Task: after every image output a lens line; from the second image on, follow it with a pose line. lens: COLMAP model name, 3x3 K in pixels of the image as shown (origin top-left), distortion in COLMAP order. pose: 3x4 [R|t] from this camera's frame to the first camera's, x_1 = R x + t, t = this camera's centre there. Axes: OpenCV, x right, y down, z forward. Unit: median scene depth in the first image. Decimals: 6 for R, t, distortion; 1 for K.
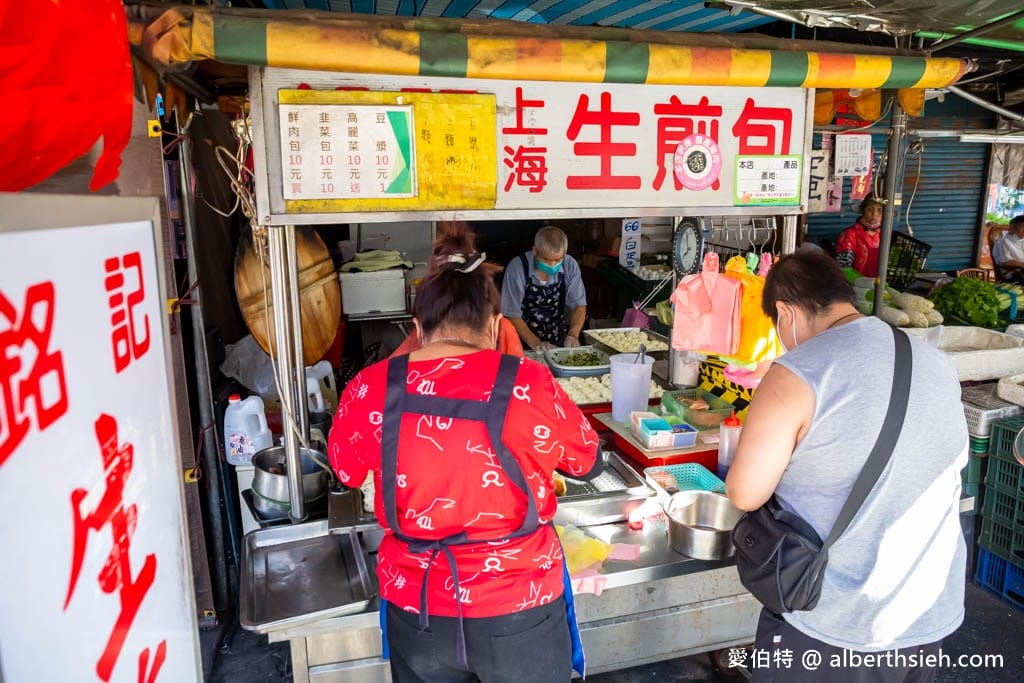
lens RADIAL K [[690.7, 0, 512.0], [0, 690.7, 341.5], [0, 0, 1]] dist [-0.059899, 0.001122]
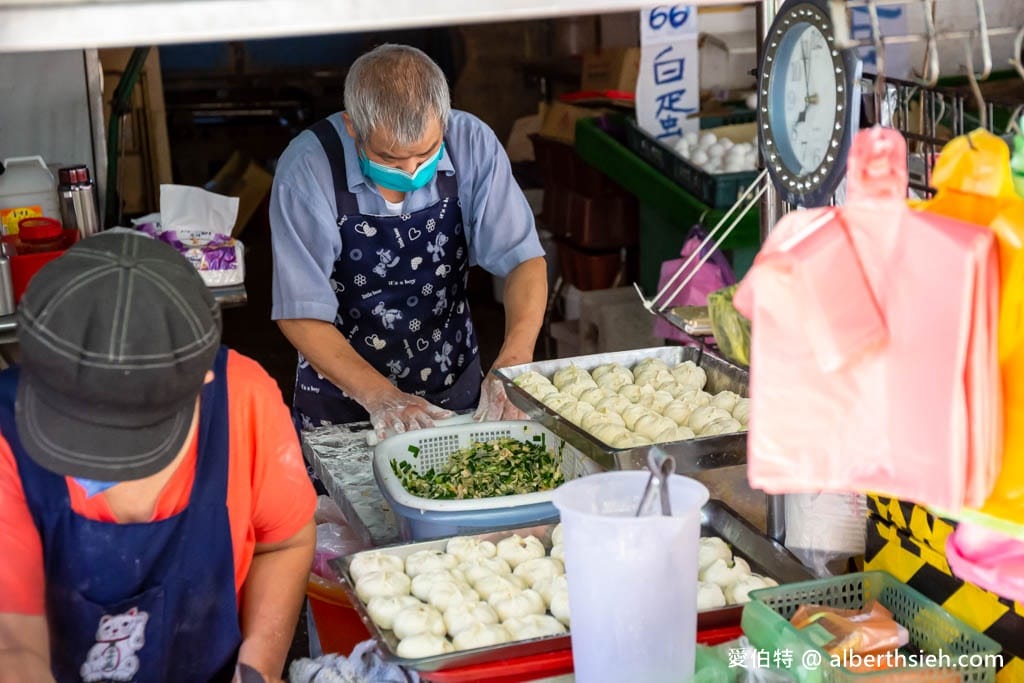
lens RADIAL K [[1815.8, 0, 511.6], [0, 1815.8, 356.0], [0, 0, 1]] dist [0.125532, 0.036082]
pose [[0.996758, -0.056770, 0.057017, 0.082539], [0.055679, 0.998237, 0.020556, -0.050631], [-0.058084, -0.017315, 0.998162, 0.237584]]
